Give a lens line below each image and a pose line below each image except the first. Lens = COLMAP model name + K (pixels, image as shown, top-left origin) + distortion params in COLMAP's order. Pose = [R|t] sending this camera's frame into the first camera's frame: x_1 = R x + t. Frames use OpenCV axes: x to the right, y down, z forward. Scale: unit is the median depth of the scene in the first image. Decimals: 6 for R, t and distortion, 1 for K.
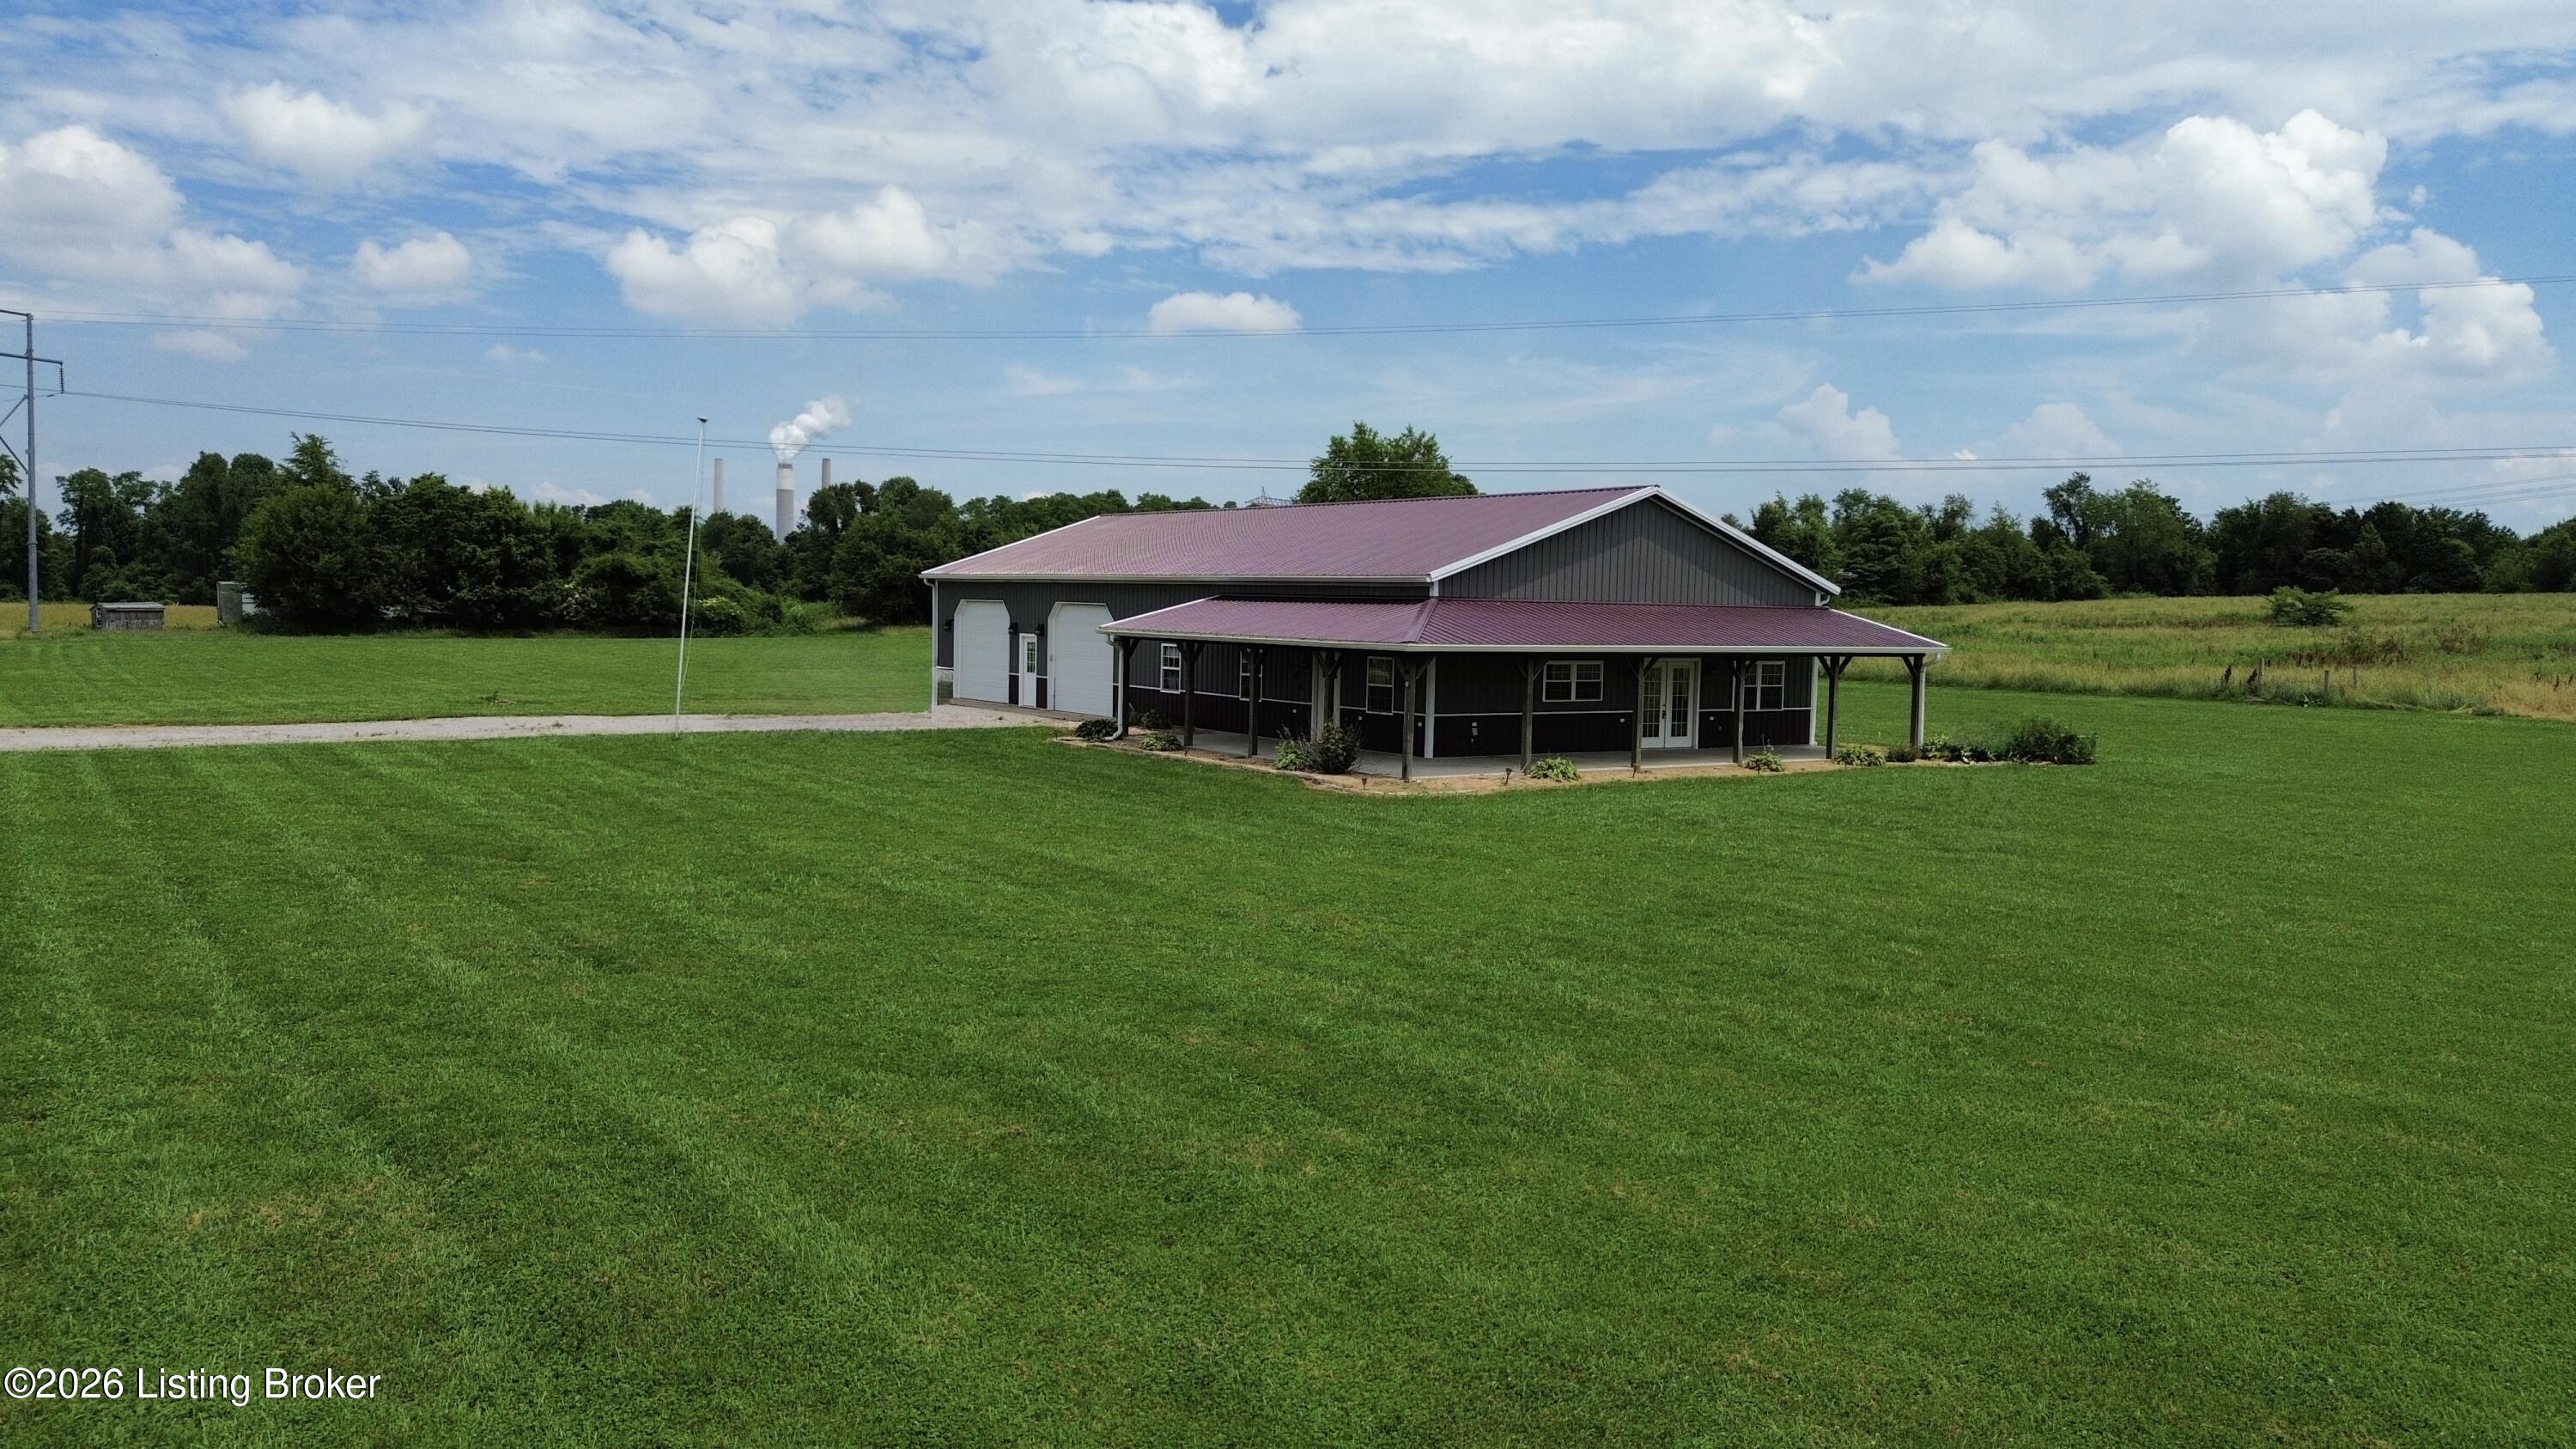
lens RADIAL K [[1829.9, 0, 1305.4], [0, 1829.9, 699.5], [0, 0, 1]] dist [0.066978, -0.062117]
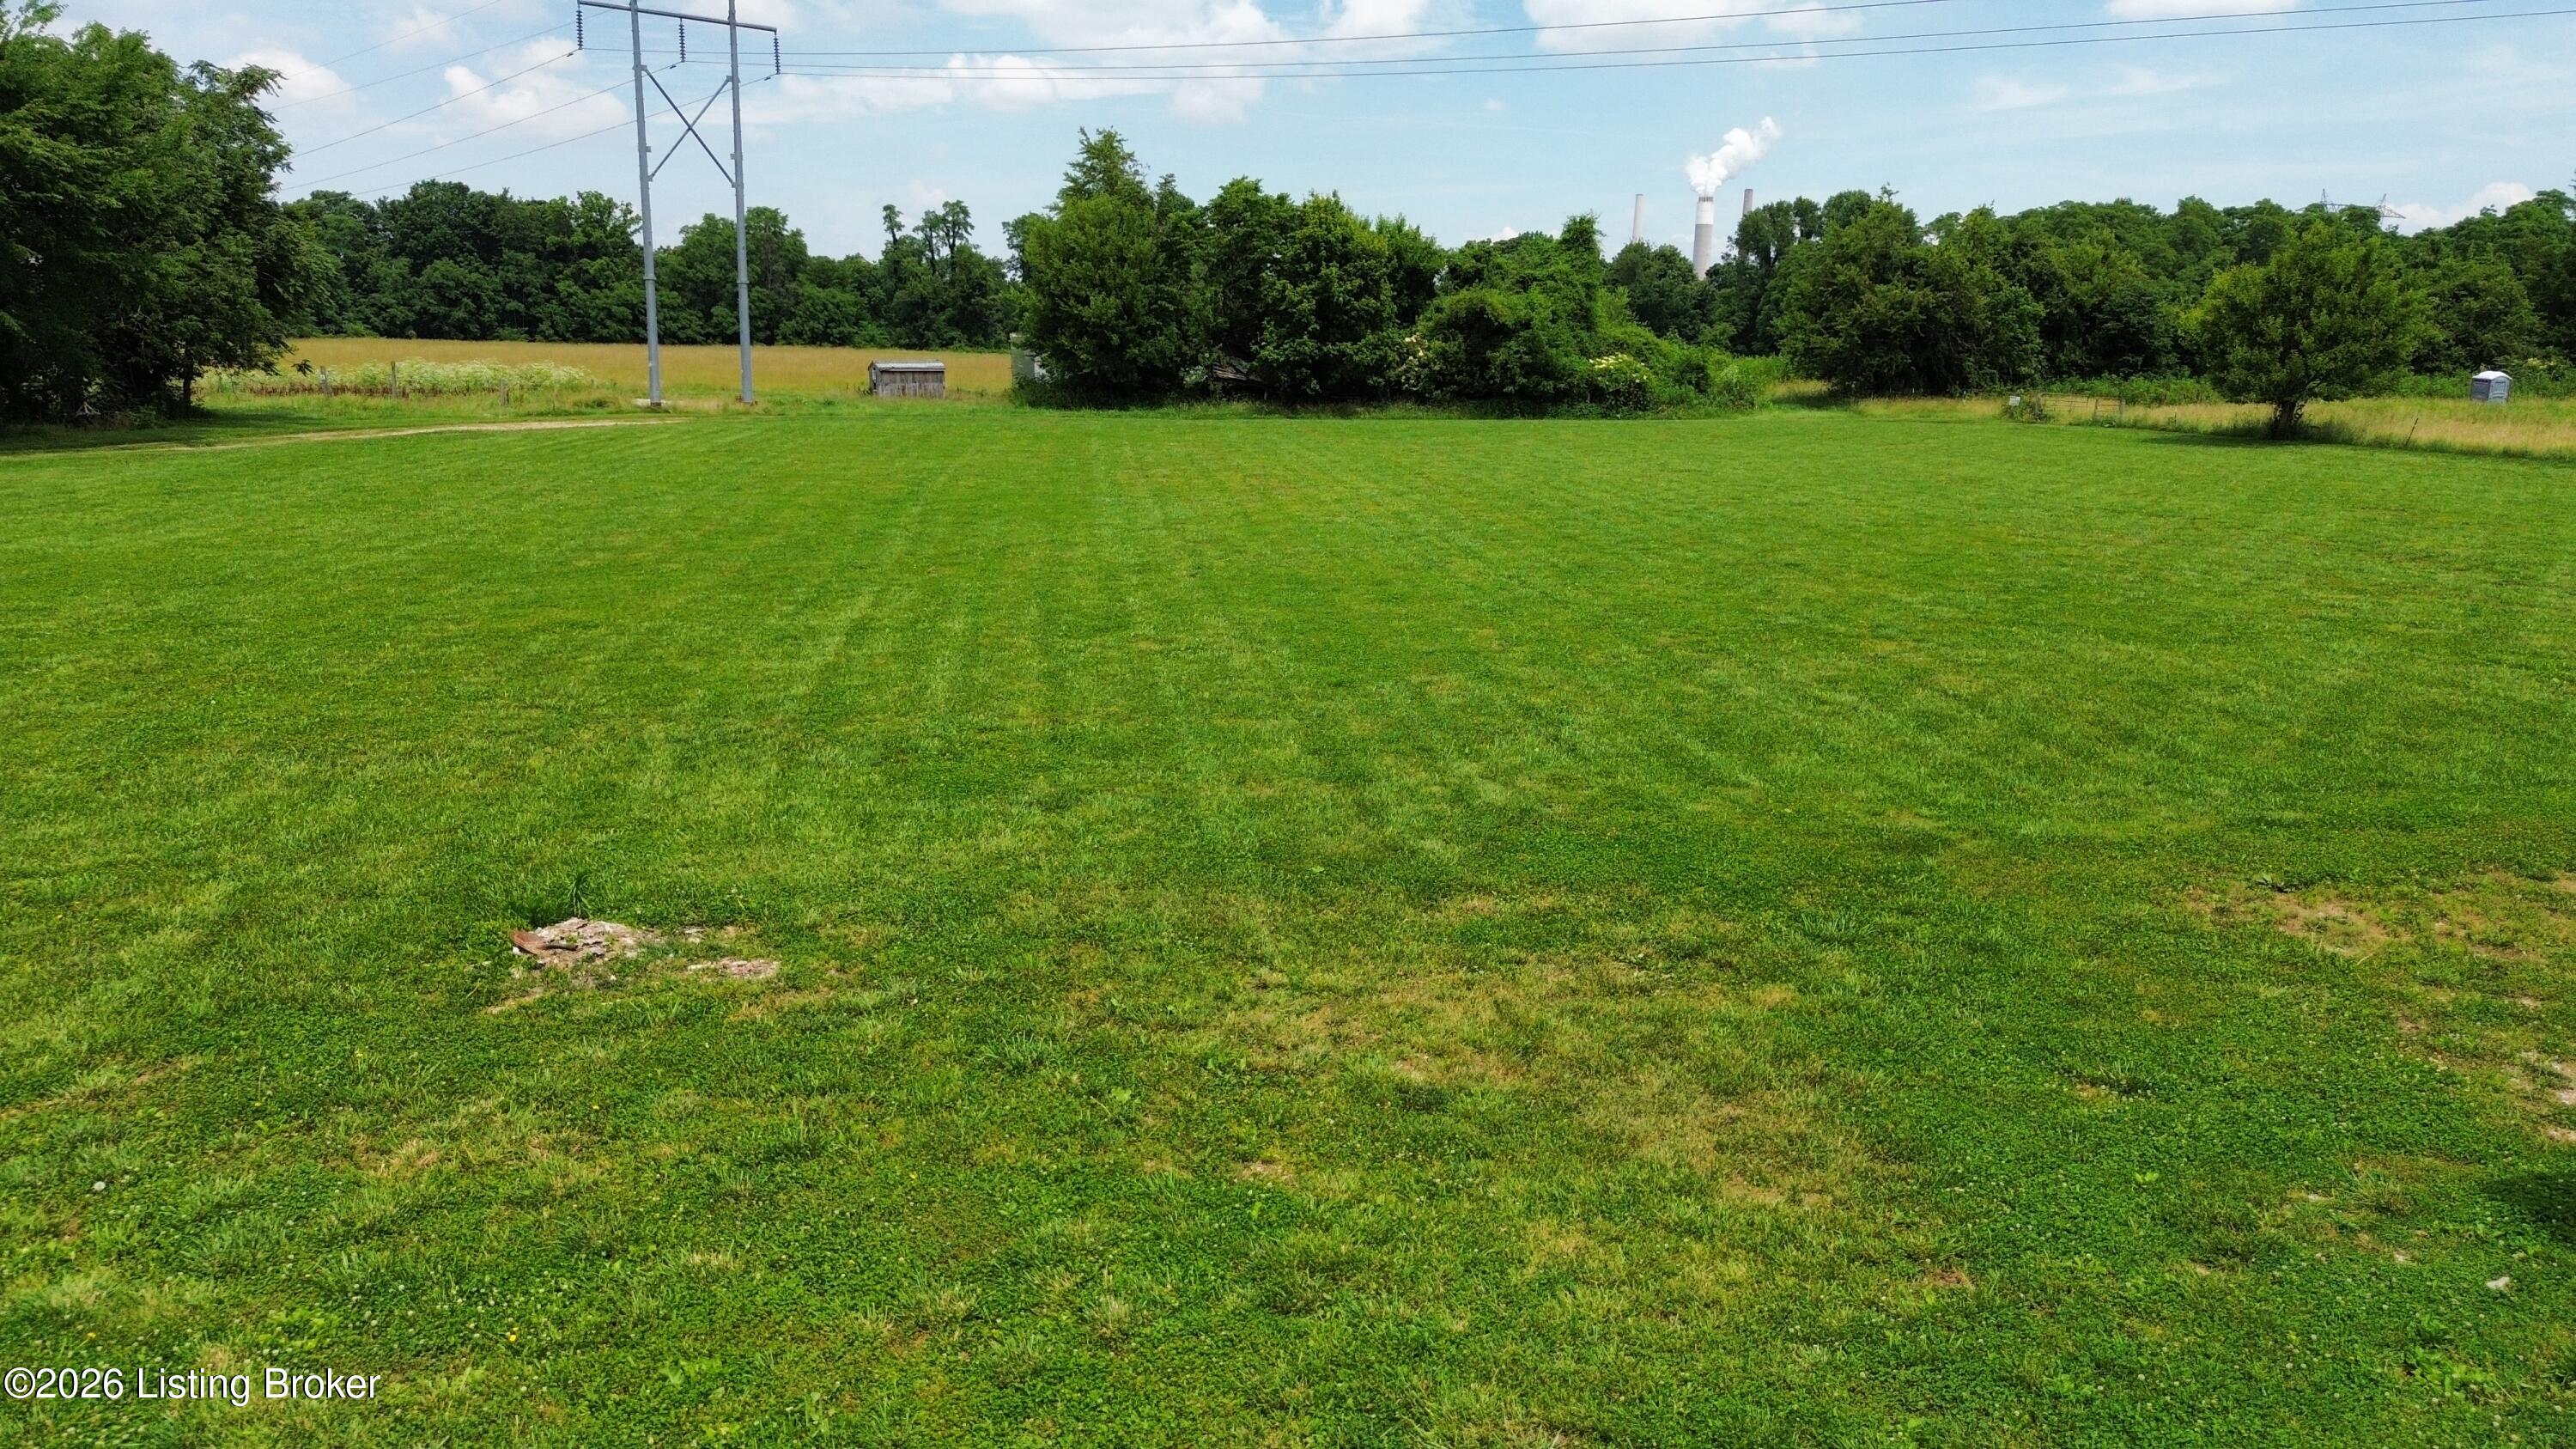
lens RADIAL K [[1829.9, 0, 1288.7], [0, 1829.9, 707.1], [0, 0, 1]] dist [0.066978, -0.062117]
pose [[0.882996, 0.092463, -0.460183, -0.102425], [-0.026173, 0.988579, 0.148411, -0.024081], [0.468650, -0.119002, 0.875332, 0.334212]]
